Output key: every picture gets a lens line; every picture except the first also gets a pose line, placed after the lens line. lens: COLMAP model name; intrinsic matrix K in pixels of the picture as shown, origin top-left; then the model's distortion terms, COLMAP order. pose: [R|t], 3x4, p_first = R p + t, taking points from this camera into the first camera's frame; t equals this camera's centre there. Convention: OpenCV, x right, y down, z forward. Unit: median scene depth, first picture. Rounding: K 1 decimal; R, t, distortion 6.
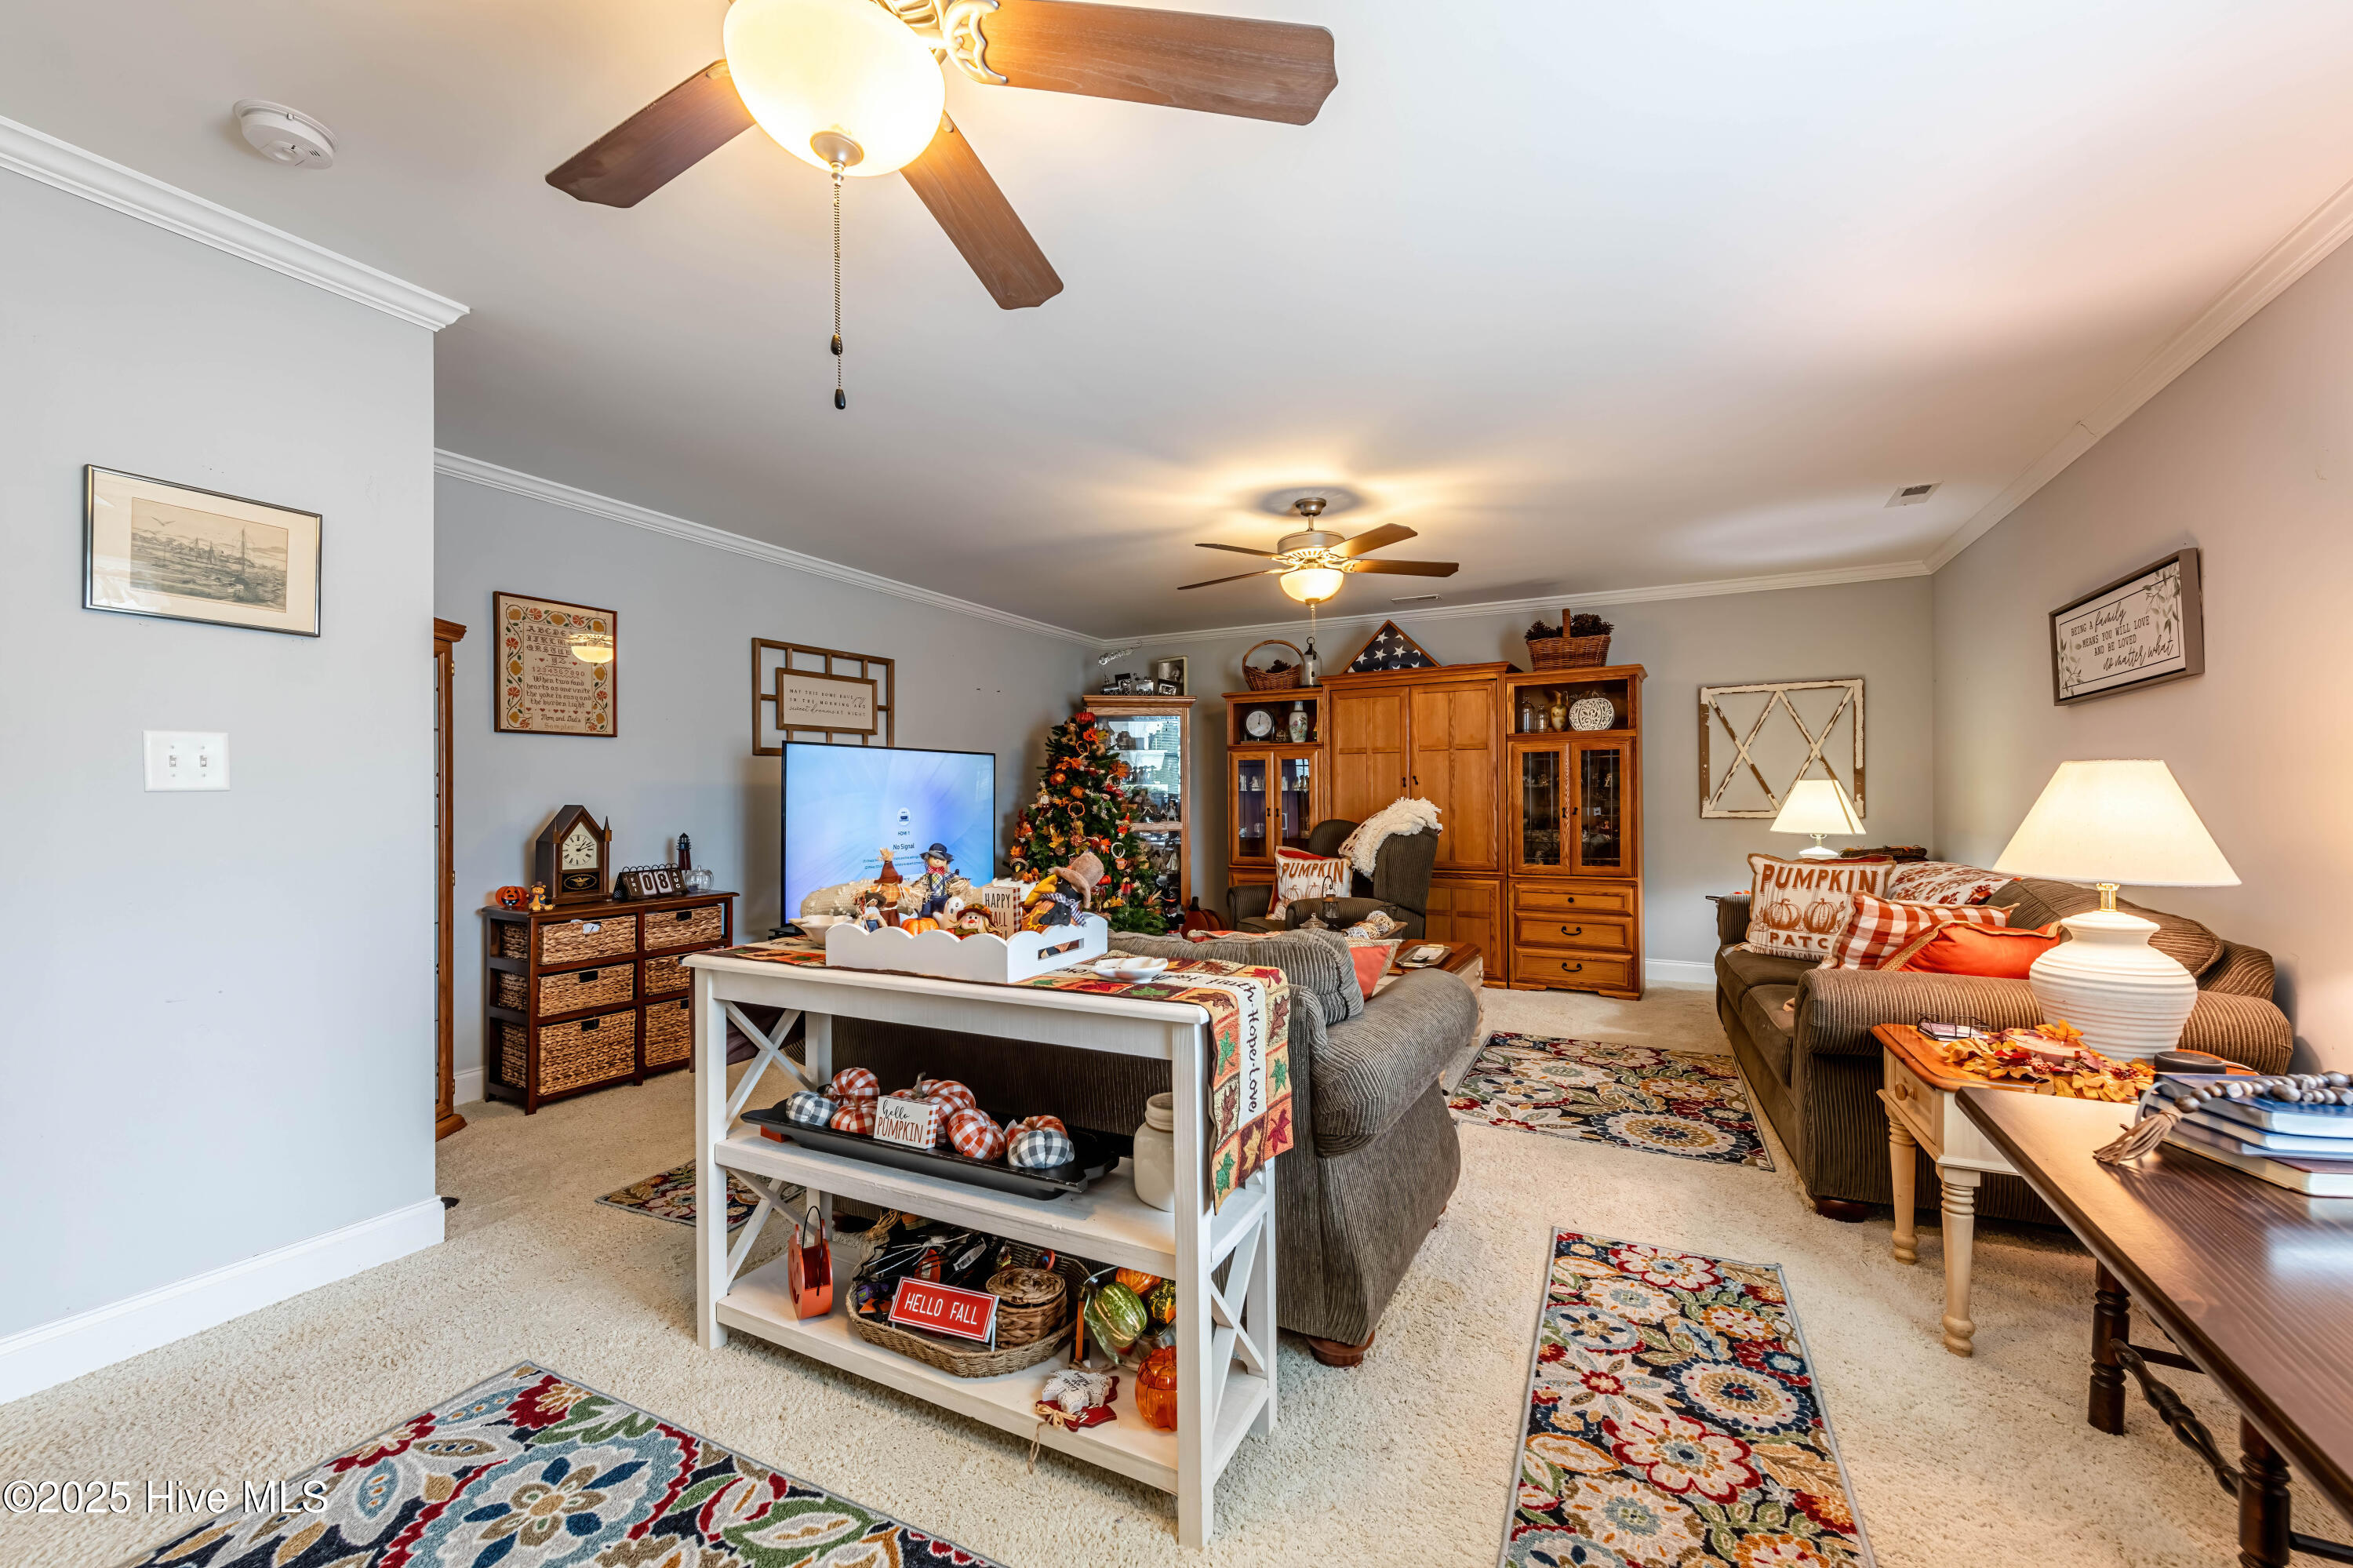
lens RADIAL K [[948.6, 0, 1165.3], [0, 948.6, 795.9], [0, 0, 1]] dist [-0.000178, -0.000160]
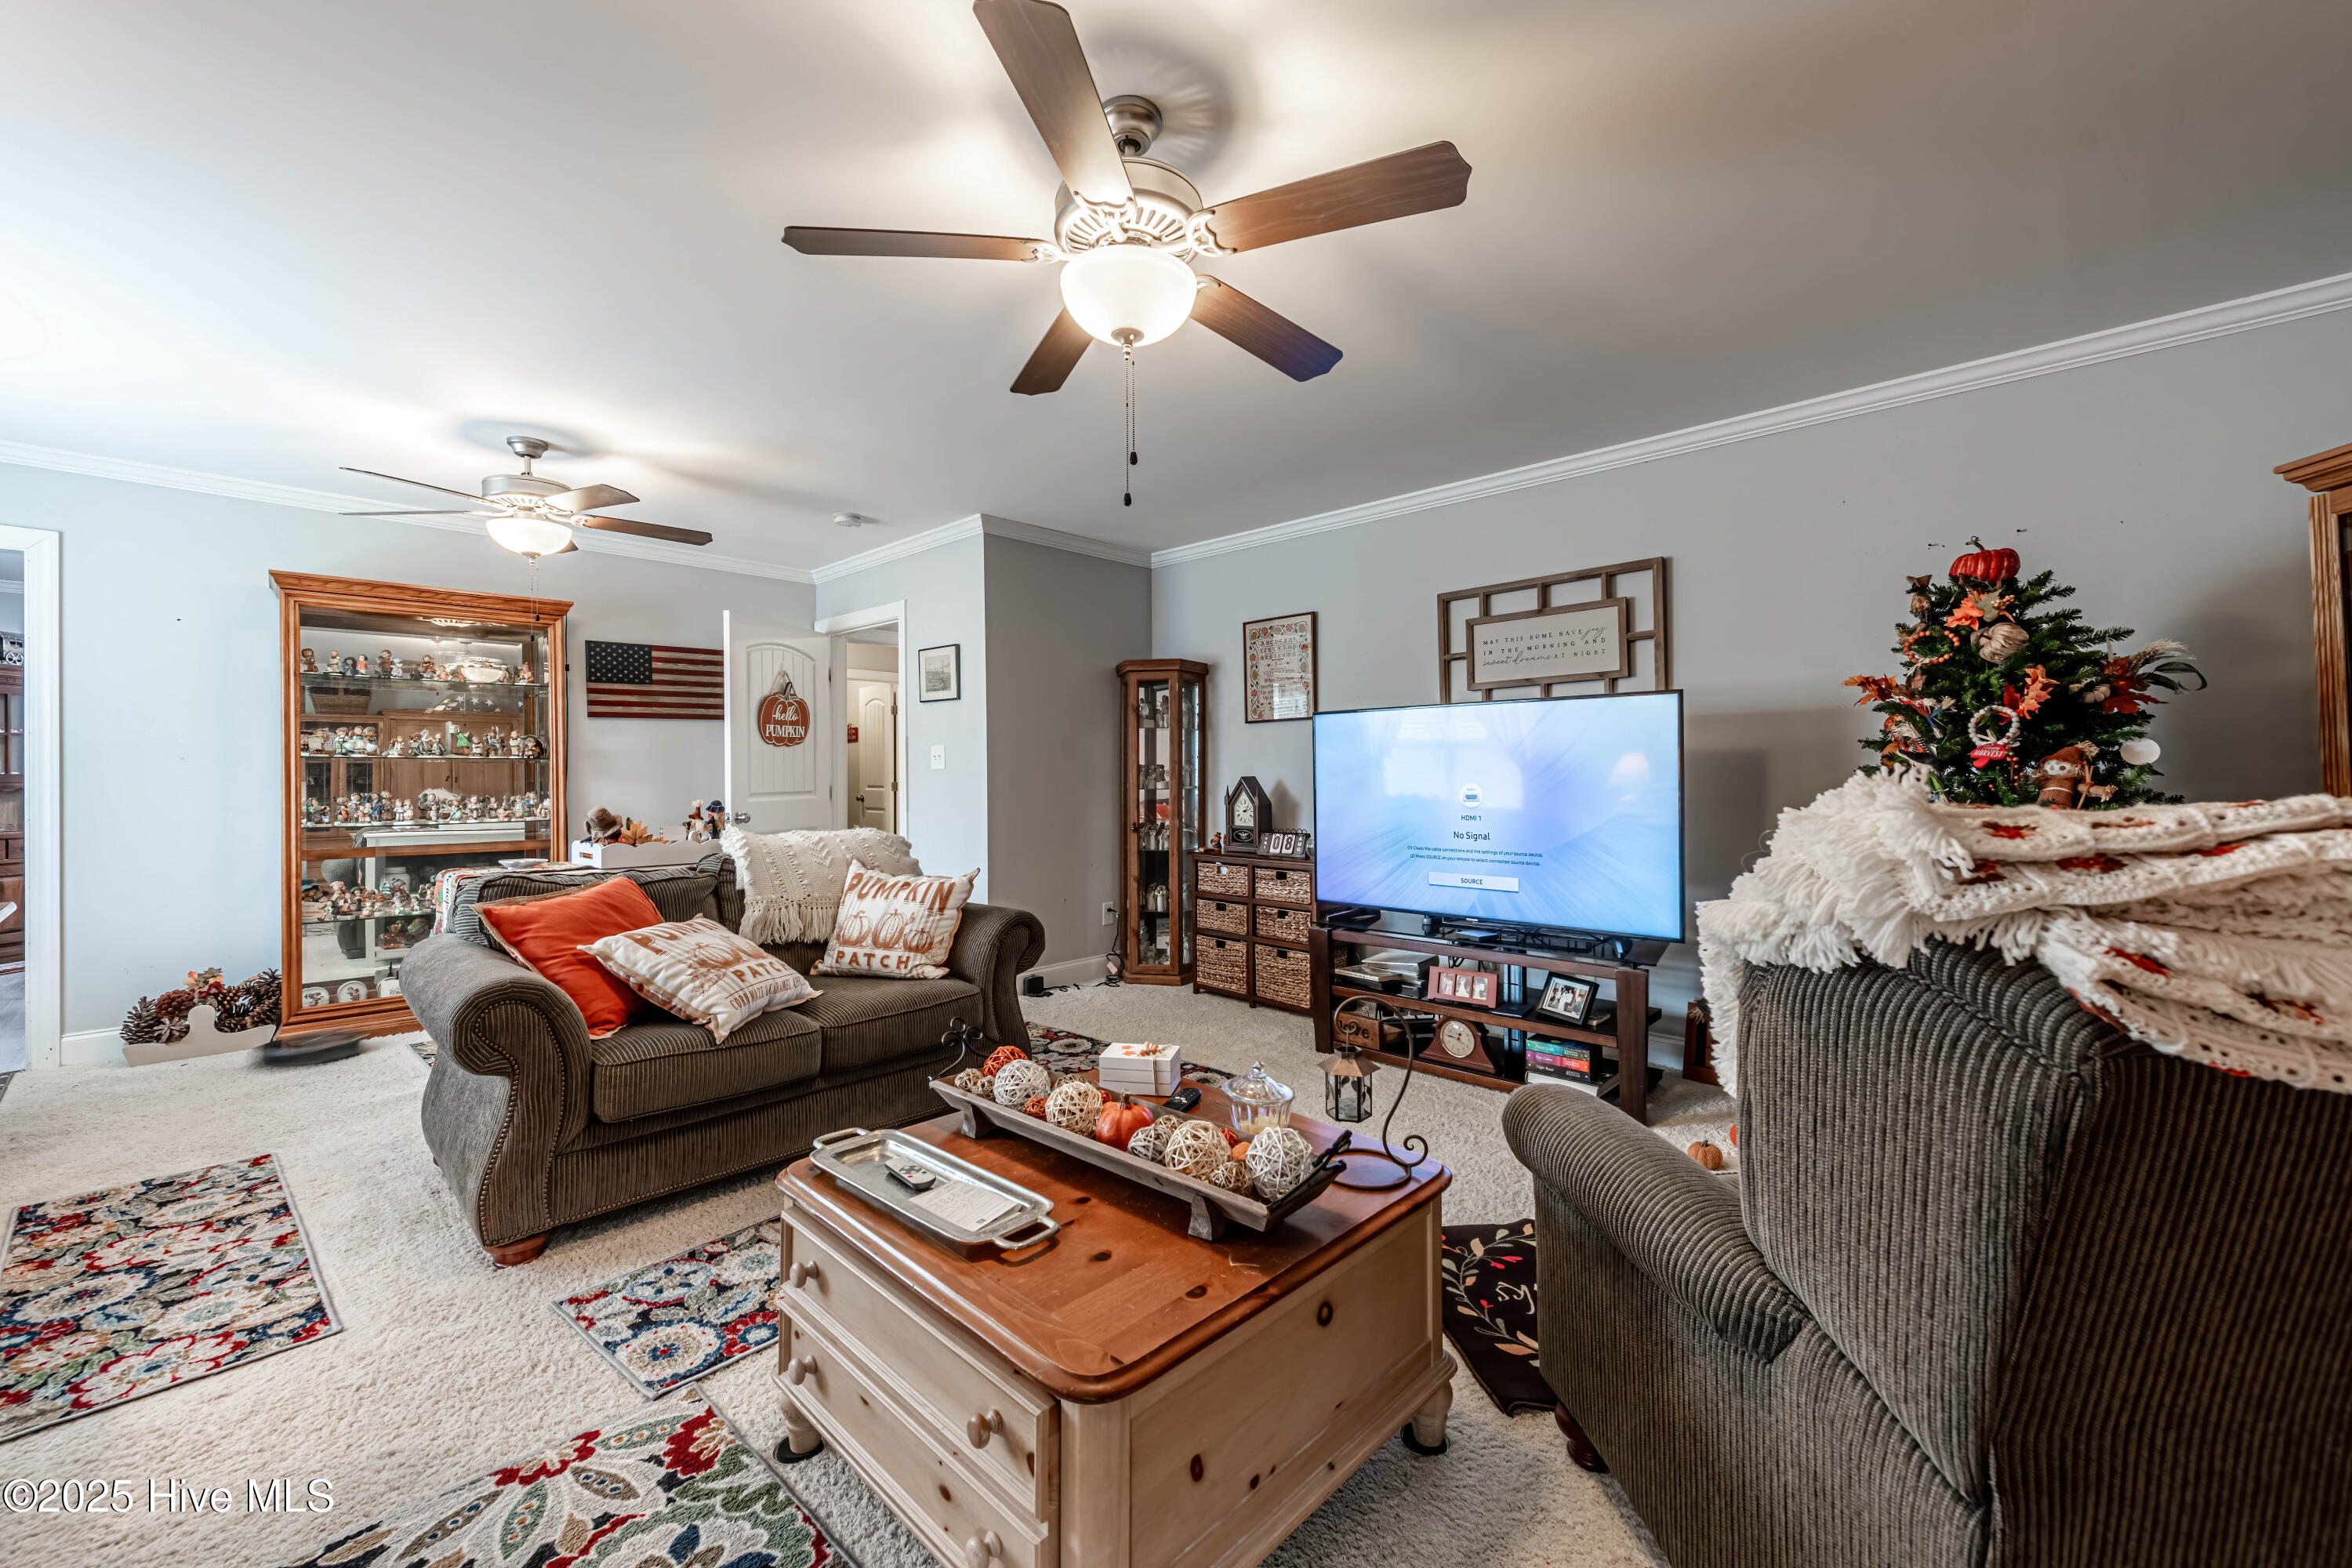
lens RADIAL K [[921.8, 0, 1138.6], [0, 921.8, 772.3], [0, 0, 1]] dist [0.011142, -0.005028]
pose [[-0.293686, 0.001945, -0.955900, 0.631664], [0.006580, 0.999978, 0.000013, 0.002839], [0.955879, -0.006286, -0.293692, 1.239895]]
